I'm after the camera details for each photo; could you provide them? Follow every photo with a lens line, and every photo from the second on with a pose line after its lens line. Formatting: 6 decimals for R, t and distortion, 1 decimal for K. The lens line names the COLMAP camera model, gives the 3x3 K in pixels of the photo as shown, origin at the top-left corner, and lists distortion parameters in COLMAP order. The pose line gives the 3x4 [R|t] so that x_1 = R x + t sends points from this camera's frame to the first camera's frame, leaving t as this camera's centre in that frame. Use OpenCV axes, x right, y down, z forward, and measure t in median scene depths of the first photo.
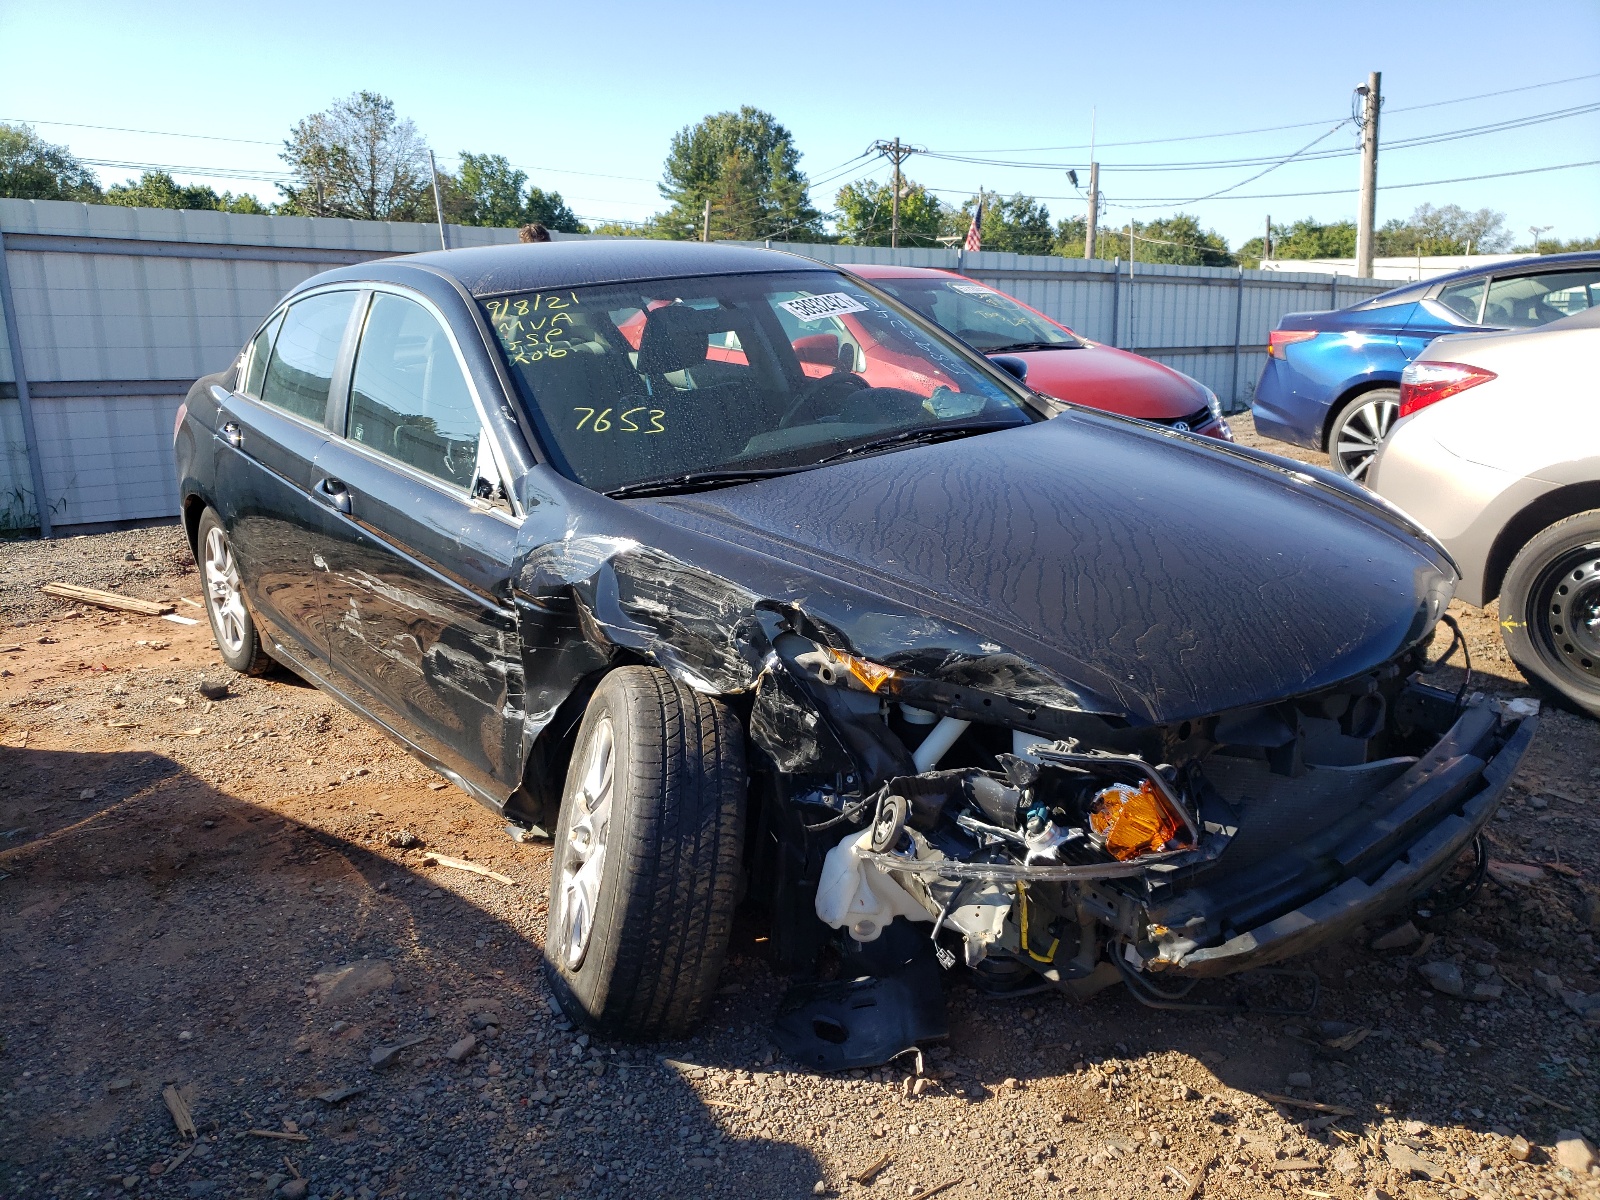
lens RADIAL K [[1175.5, 0, 800.8], [0, 1175.5, 645.1], [0, 0, 1]] dist [0.100044, -0.077781]
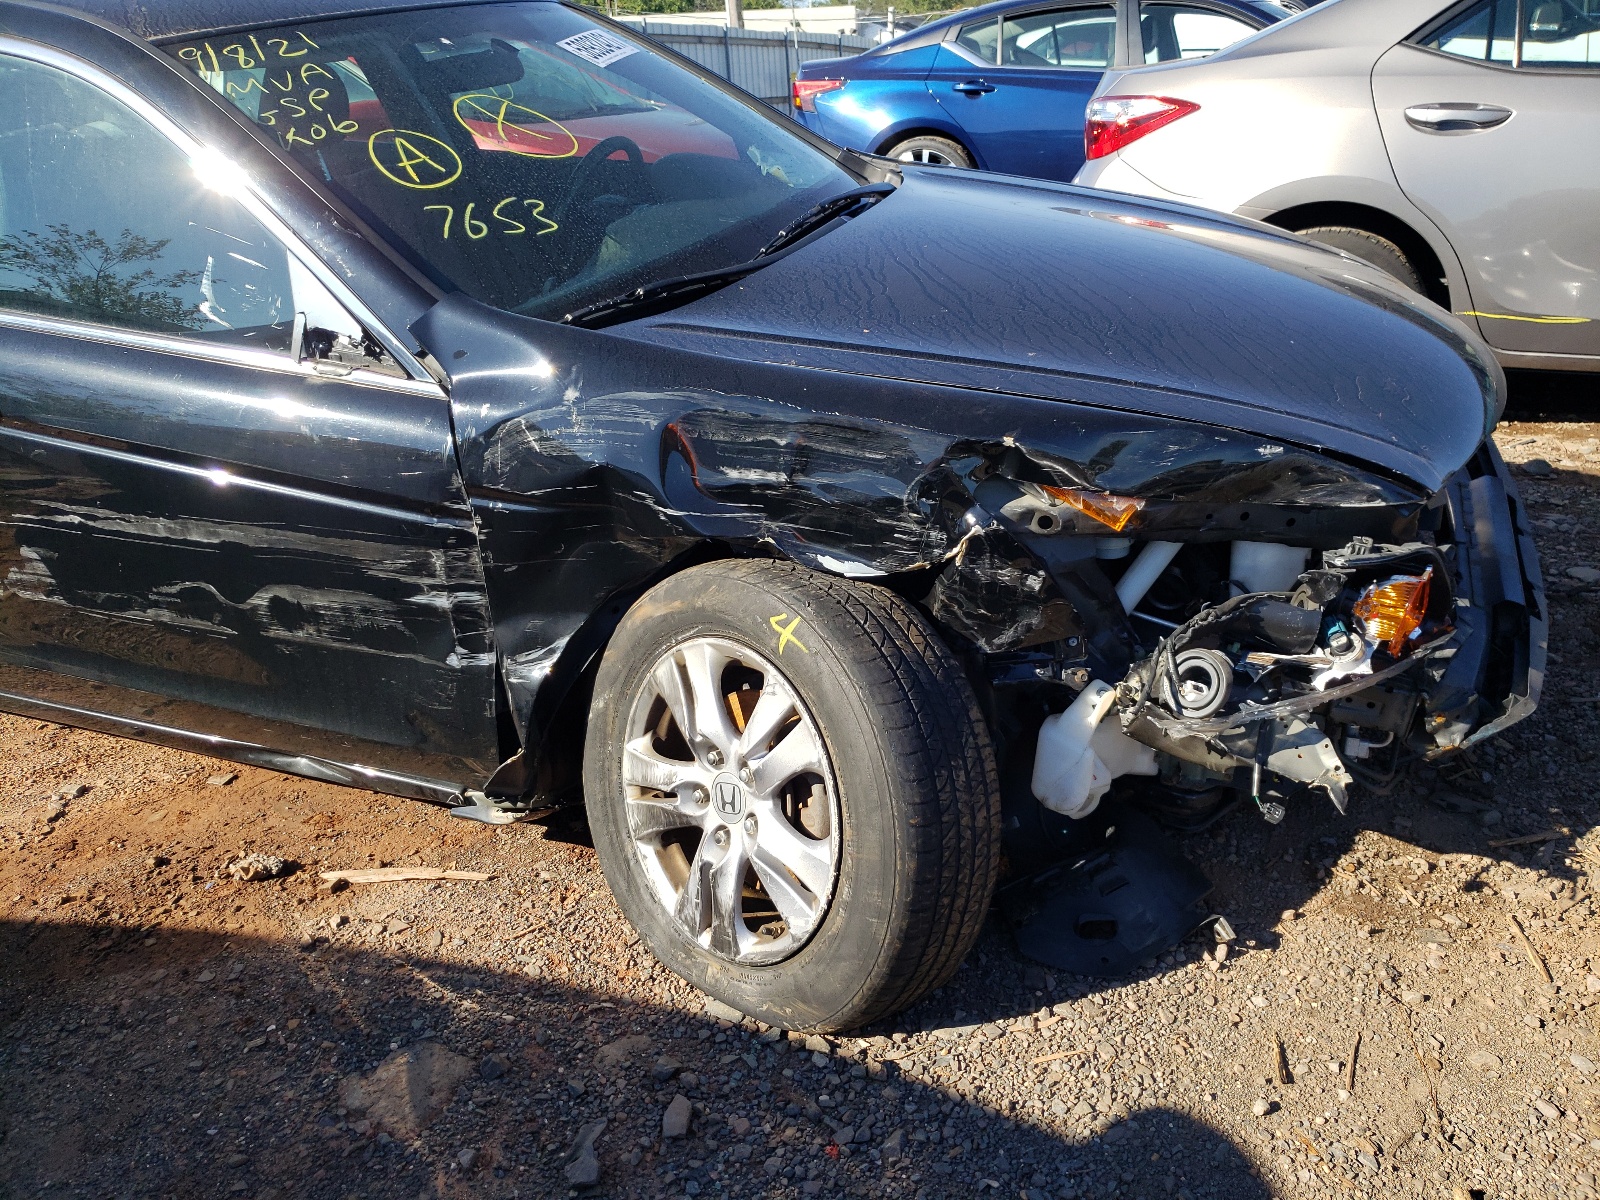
lens RADIAL K [[1175.5, 0, 800.8], [0, 1175.5, 645.1], [0, 0, 1]] dist [0.100044, -0.077781]
pose [[0.873851, -0.237921, 0.424002, -0.438639], [0.161728, 0.964668, 0.207991, -0.080042], [-0.458506, -0.113181, 0.881454, 0.328422]]
